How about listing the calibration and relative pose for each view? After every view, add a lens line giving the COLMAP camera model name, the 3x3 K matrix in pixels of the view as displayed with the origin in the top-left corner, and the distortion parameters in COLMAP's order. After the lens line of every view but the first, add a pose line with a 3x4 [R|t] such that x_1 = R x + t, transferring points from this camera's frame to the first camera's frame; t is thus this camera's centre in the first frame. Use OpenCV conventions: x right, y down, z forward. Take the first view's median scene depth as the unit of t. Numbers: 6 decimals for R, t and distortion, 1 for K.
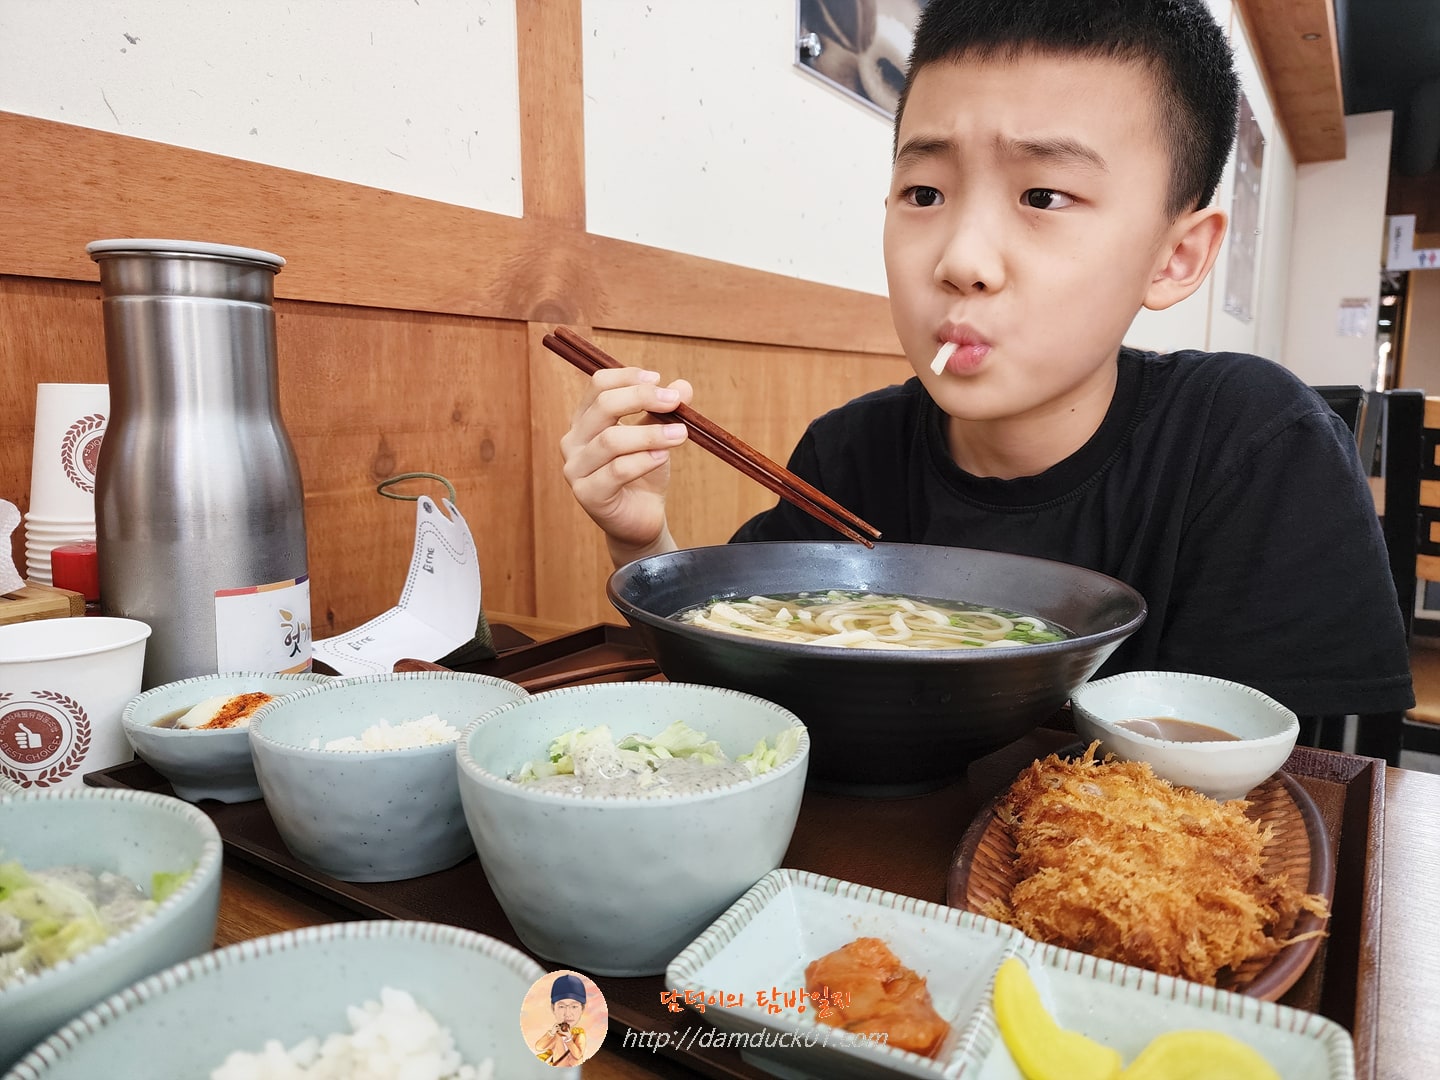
lens RADIAL K [[964.2, 0, 722.6], [0, 964.2, 528.2], [0, 0, 1]] dist [0.048968, -0.047697]
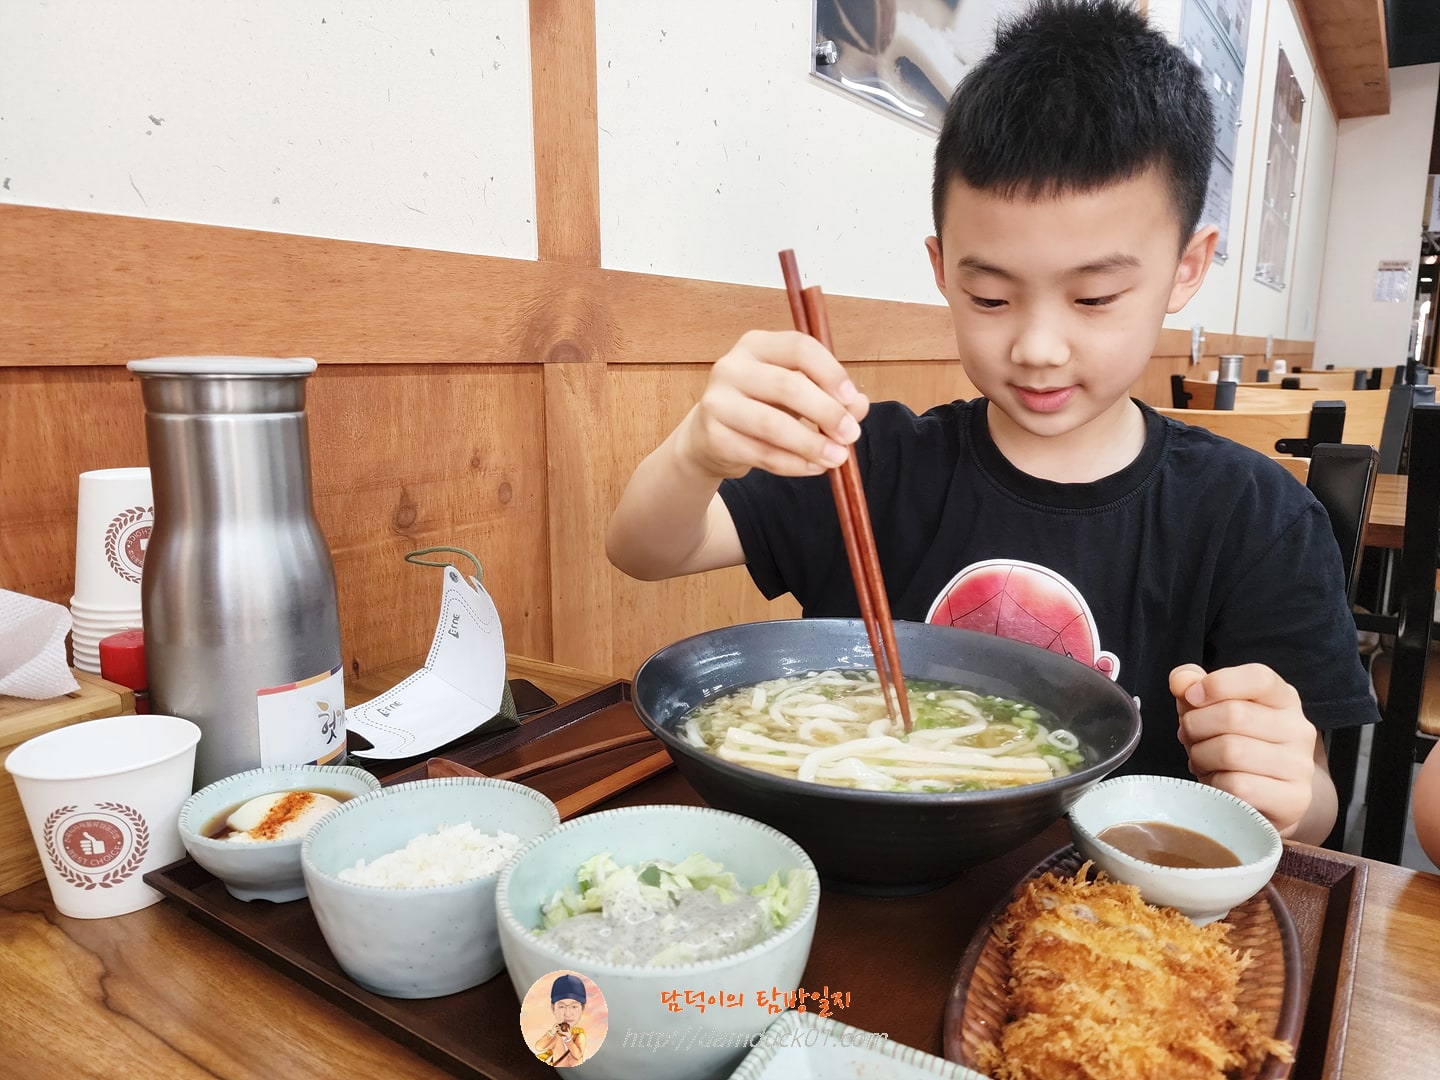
lens RADIAL K [[982.7, 0, 720.0], [0, 982.7, 540.0], [0, 0, 1]] dist [0.059815, -0.055669]
pose [[0.999896, 0.003806, -0.013919, -0.004168], [-0.003132, 0.998835, 0.048145, -0.128647], [0.014086, -0.048096, 0.998743, -0.053333]]
